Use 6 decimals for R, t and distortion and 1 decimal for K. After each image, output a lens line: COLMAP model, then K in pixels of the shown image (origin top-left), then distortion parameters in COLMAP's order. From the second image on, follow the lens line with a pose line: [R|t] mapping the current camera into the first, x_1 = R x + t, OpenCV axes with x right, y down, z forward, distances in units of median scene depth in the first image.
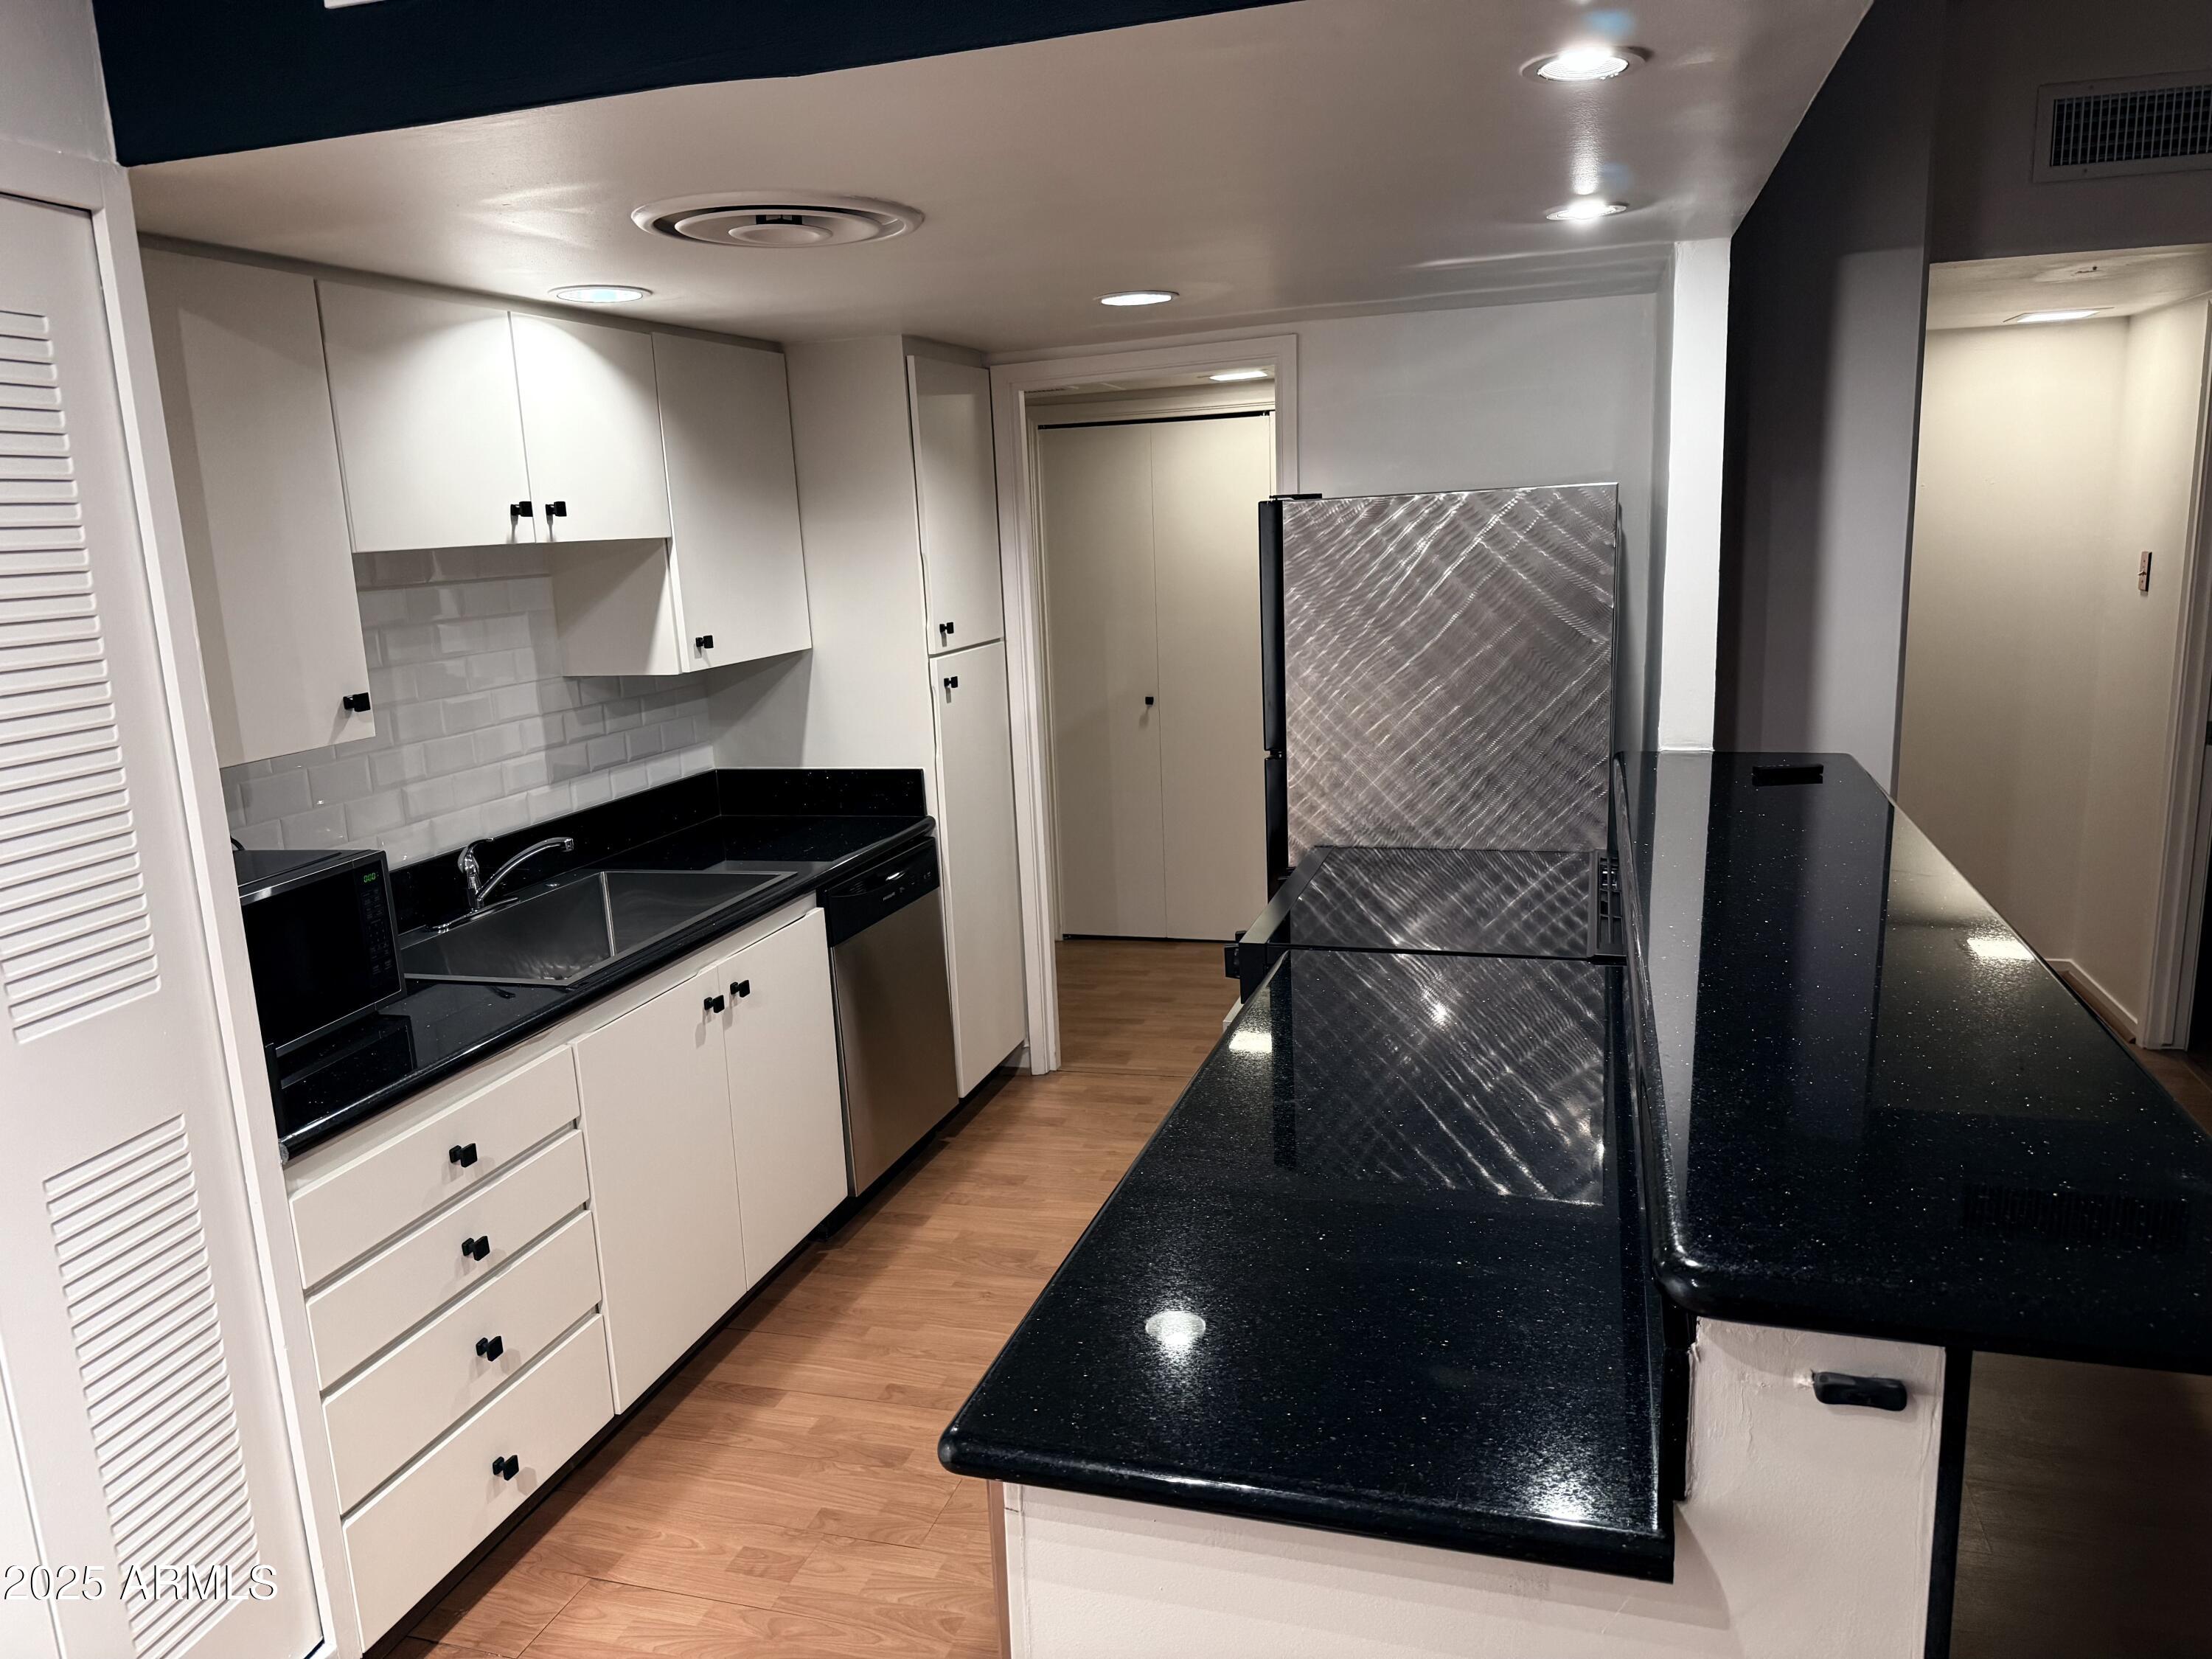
lens RADIAL K [[1548.5, 0, 1107.6], [0, 1548.5, 815.9], [0, 0, 1]] dist [0.016544, -0.050150]
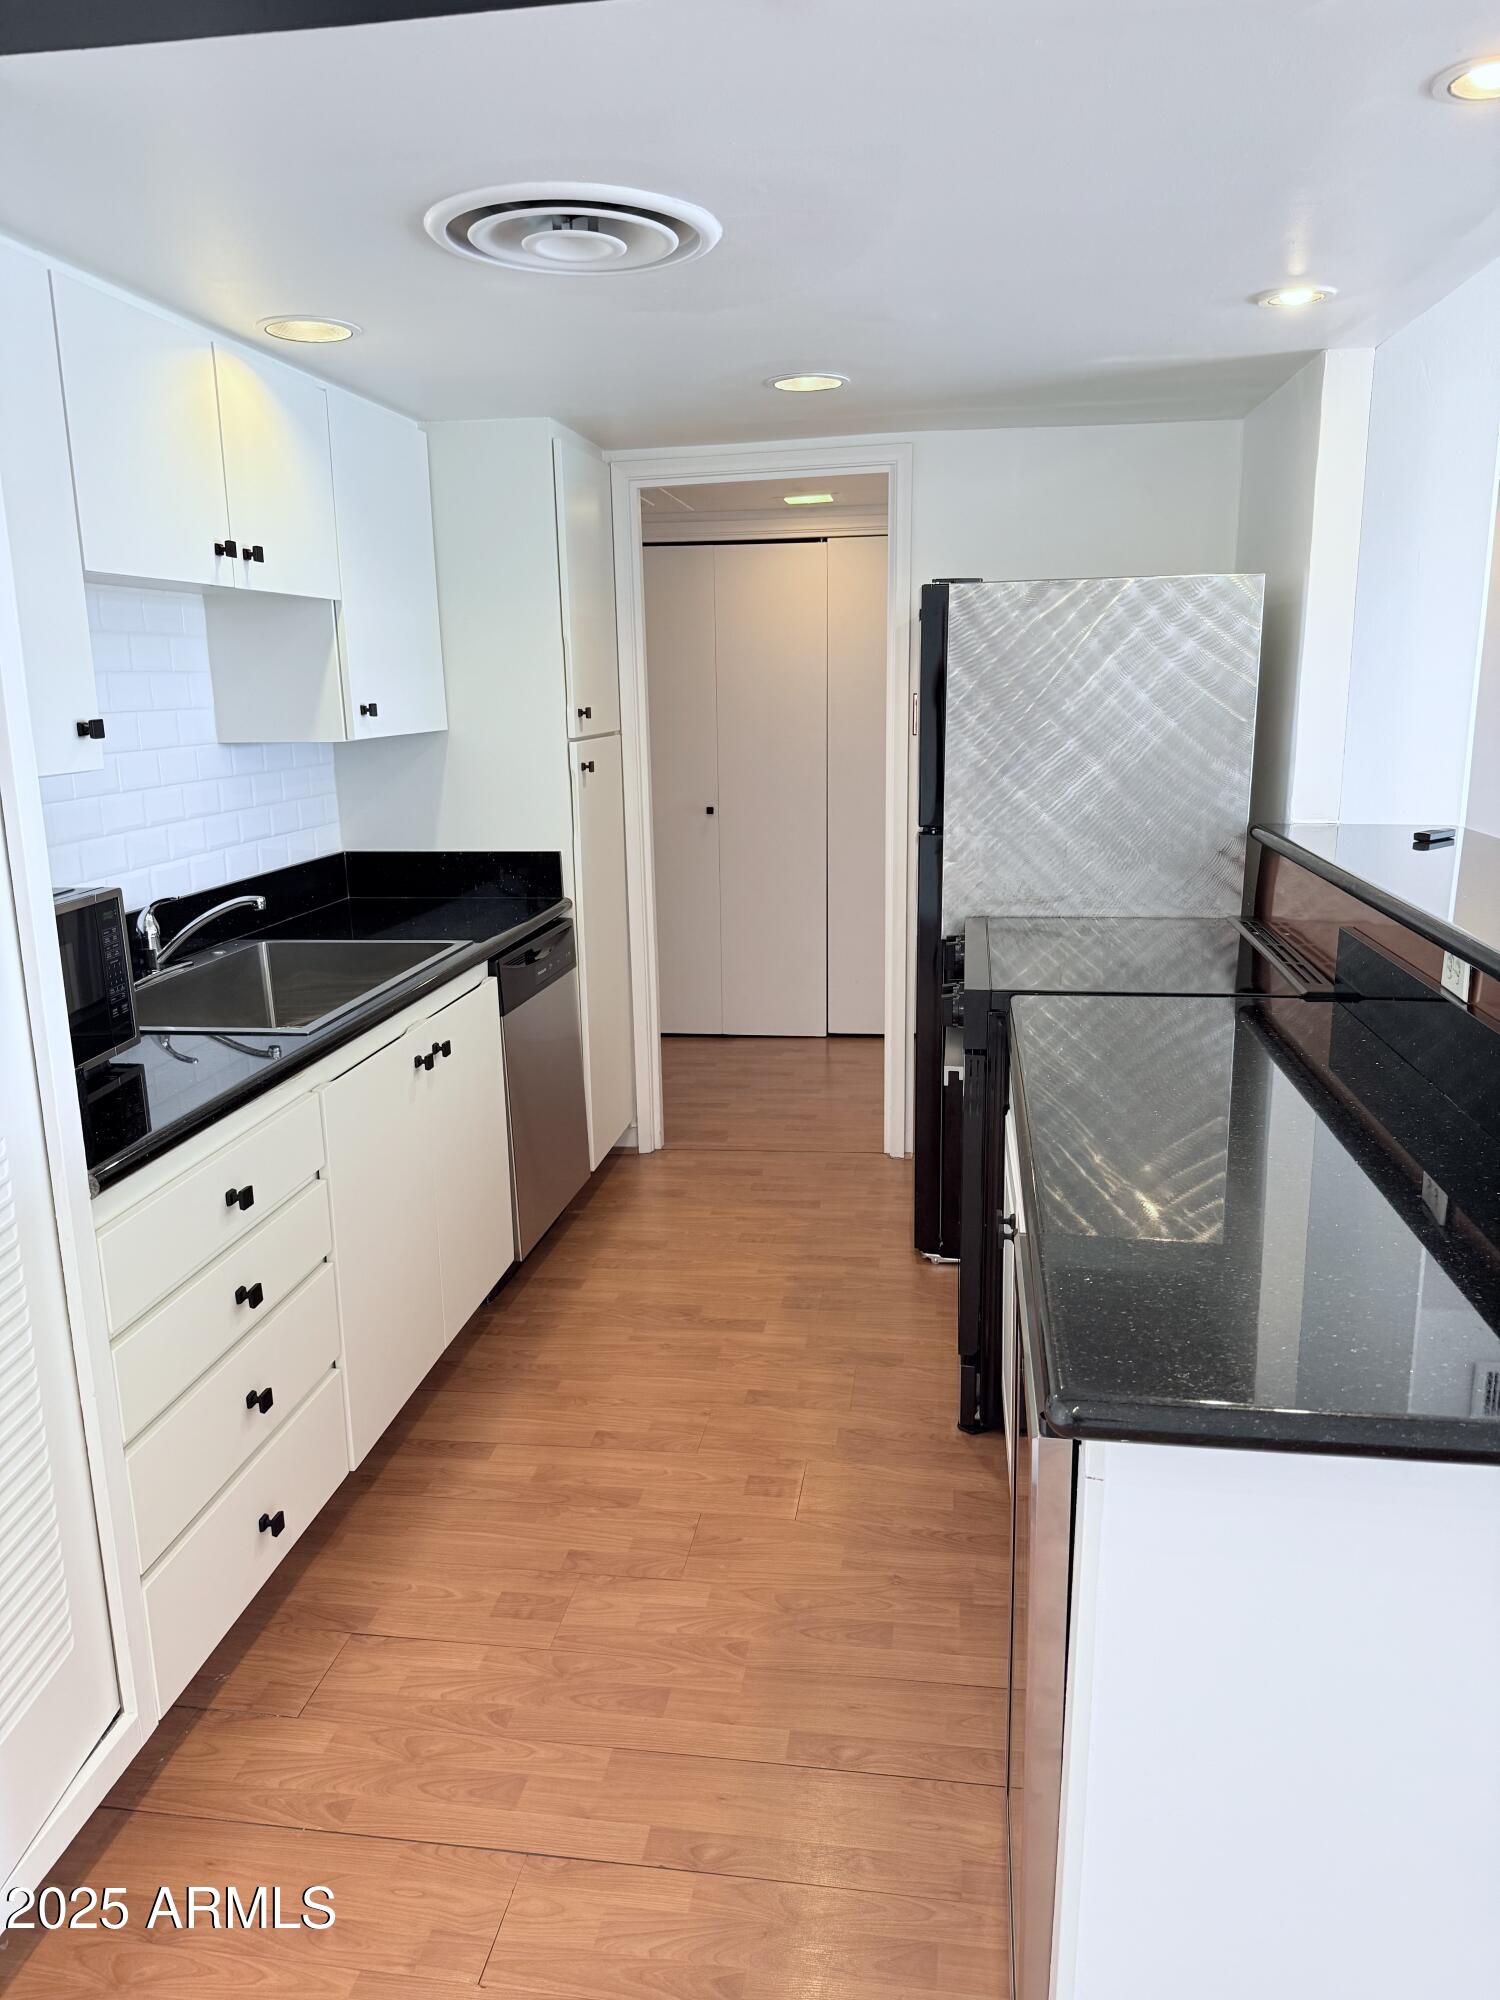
lens RADIAL K [[1400.1, 0, 746.8], [0, 1400.1, 995.4], [0, 0, 1]] dist [0.016544, -0.050150]
pose [[0.988943, -0.004663, 0.148222, -0.171541], [0.000814, 0.999661, 0.026016, 0.052602], [-0.148293, -0.025608, 0.988612, 0.076711]]
